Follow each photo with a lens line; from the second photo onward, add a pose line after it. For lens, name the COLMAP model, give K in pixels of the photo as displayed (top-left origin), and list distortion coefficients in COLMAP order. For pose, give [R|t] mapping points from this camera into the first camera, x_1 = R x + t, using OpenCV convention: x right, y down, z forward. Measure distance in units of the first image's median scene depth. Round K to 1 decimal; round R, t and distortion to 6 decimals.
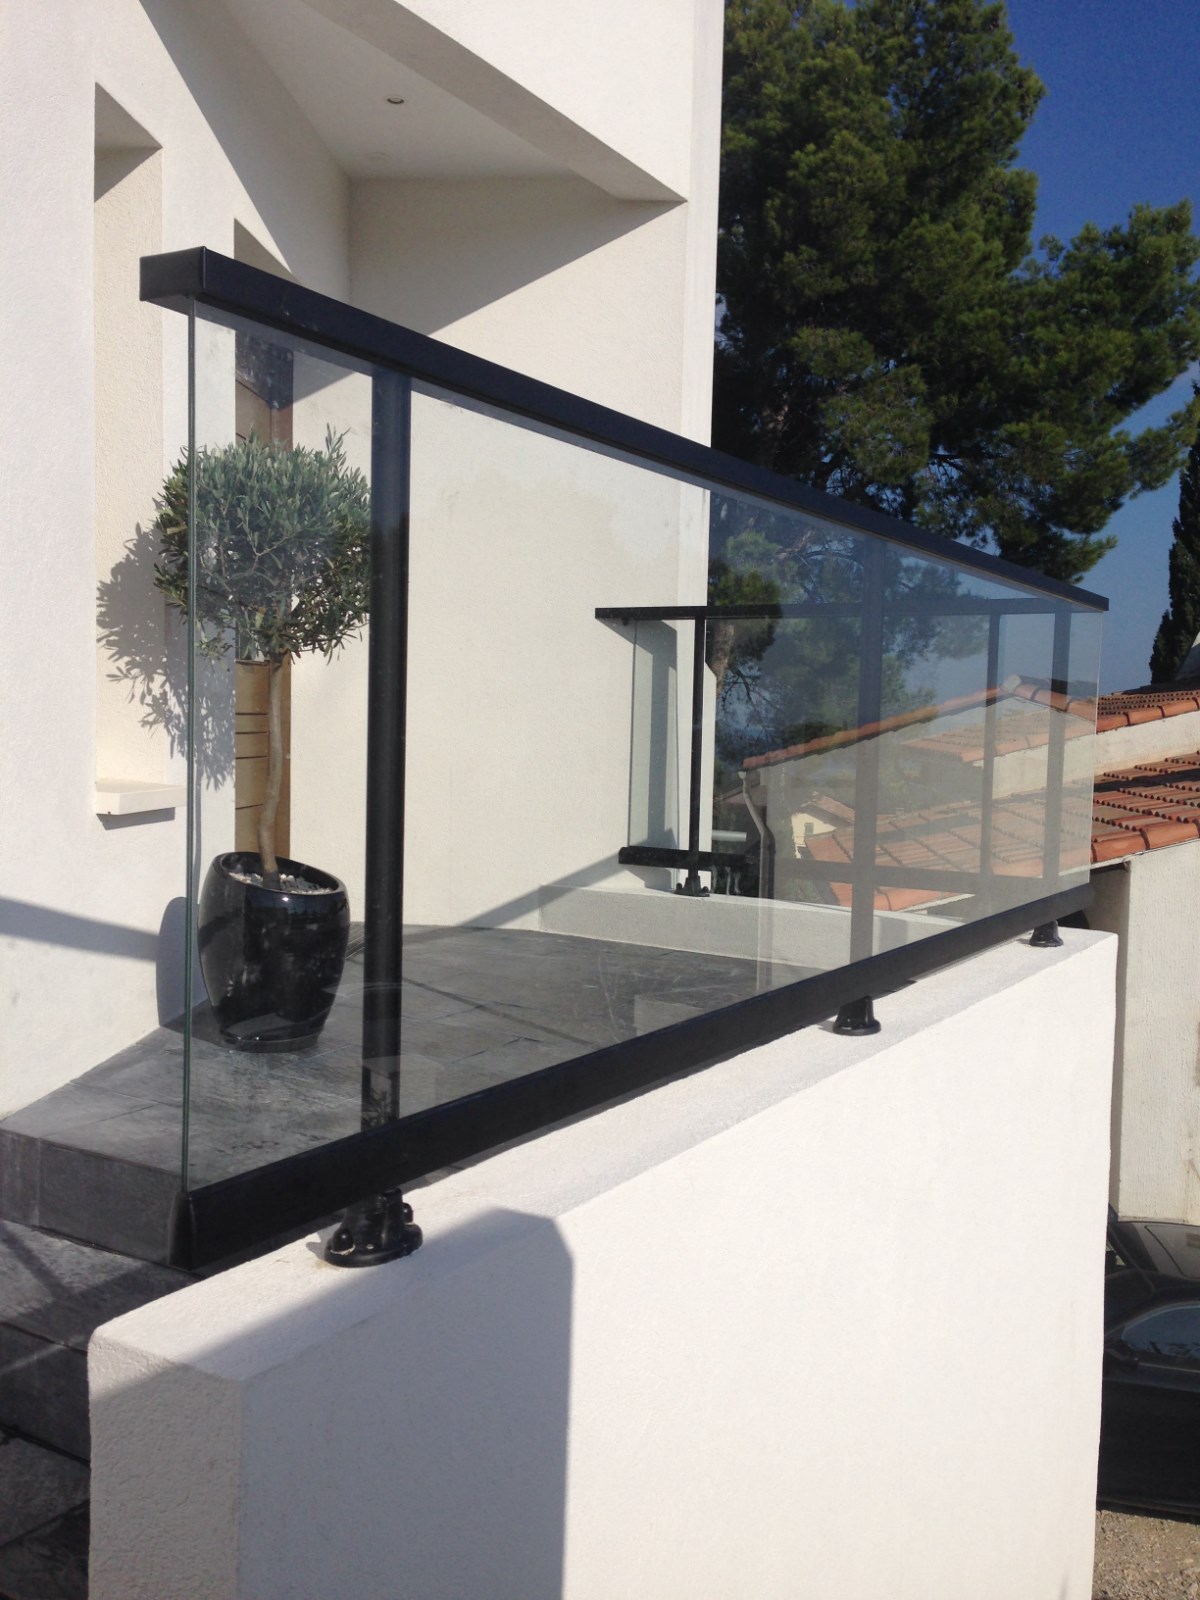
lens RADIAL K [[1491.1, 0, 598.9], [0, 1491.1, 793.8], [0, 0, 1]] dist [0.000881, 0.000000]
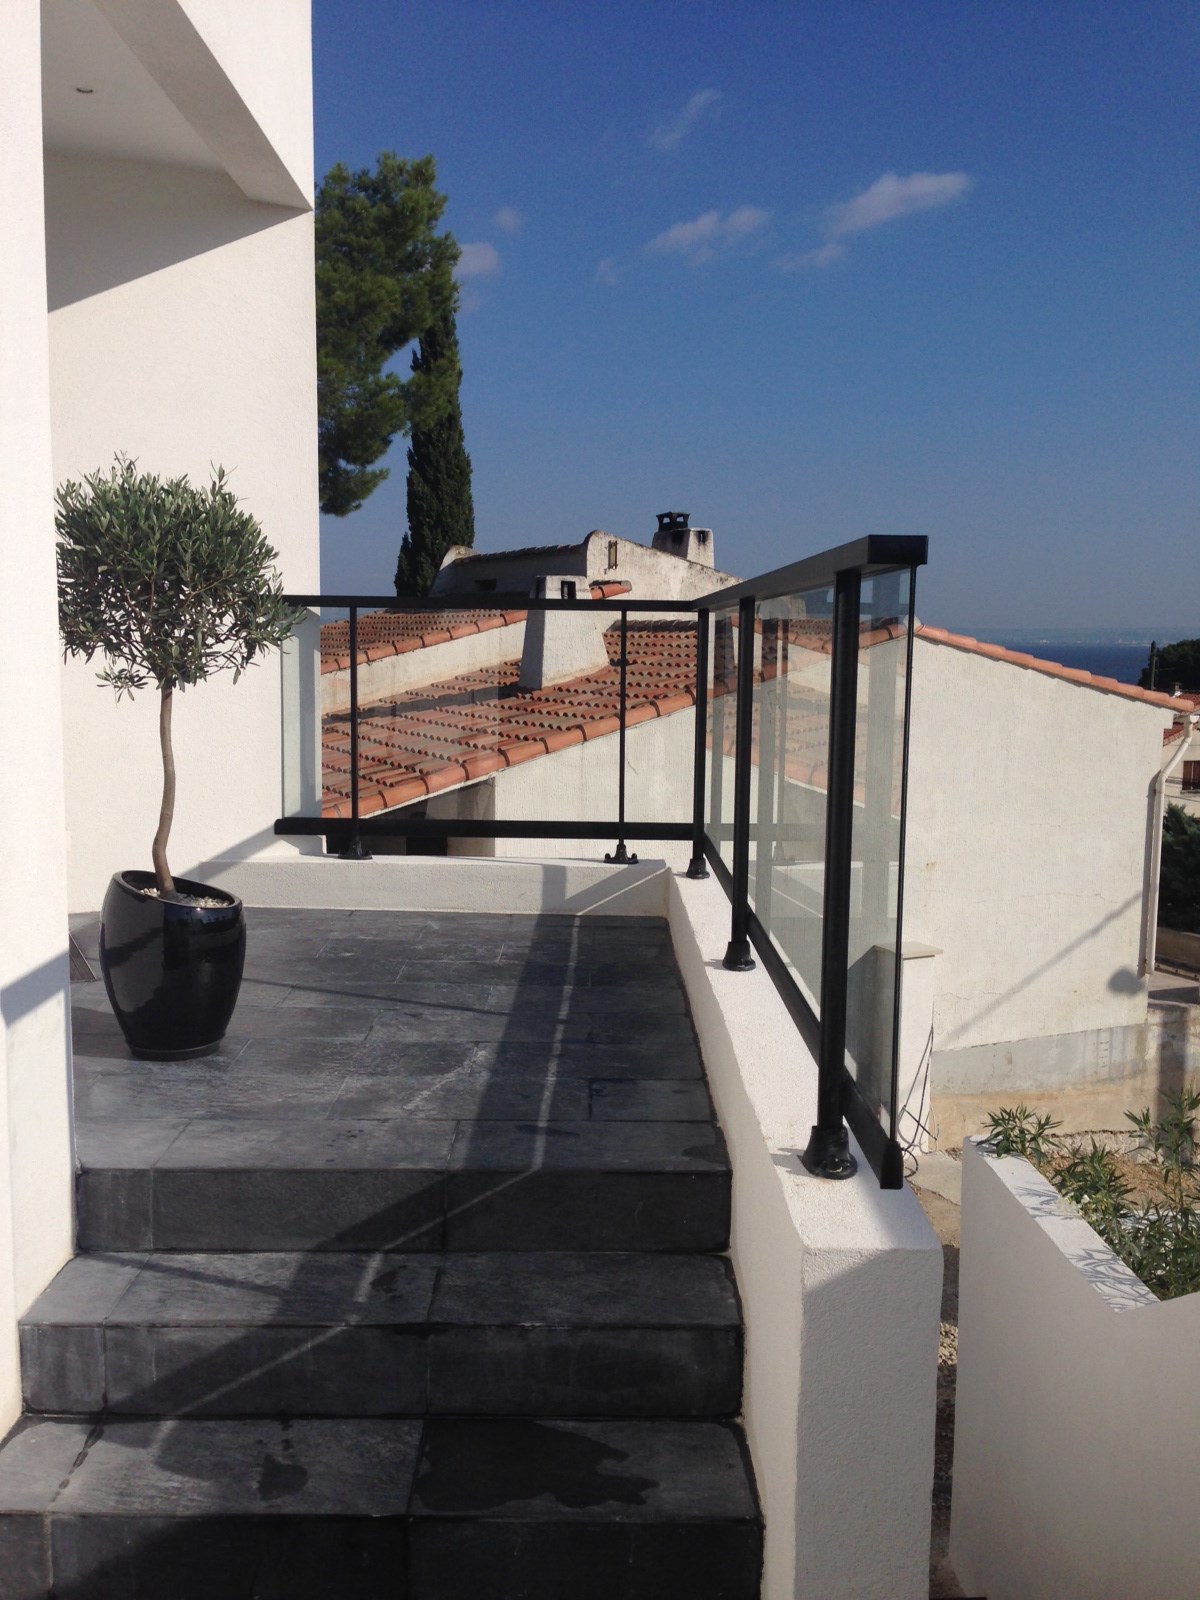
lens RADIAL K [[1491.1, 0, 601.7], [0, 1491.1, 806.1], [0, 0, 1]] dist [0.000881, 0.000000]
pose [[0.846260, -0.077083, 0.527164, -0.124810], [0.035944, 0.995484, 0.087861, -0.021073], [-0.531556, -0.055405, 0.845209, -0.011204]]
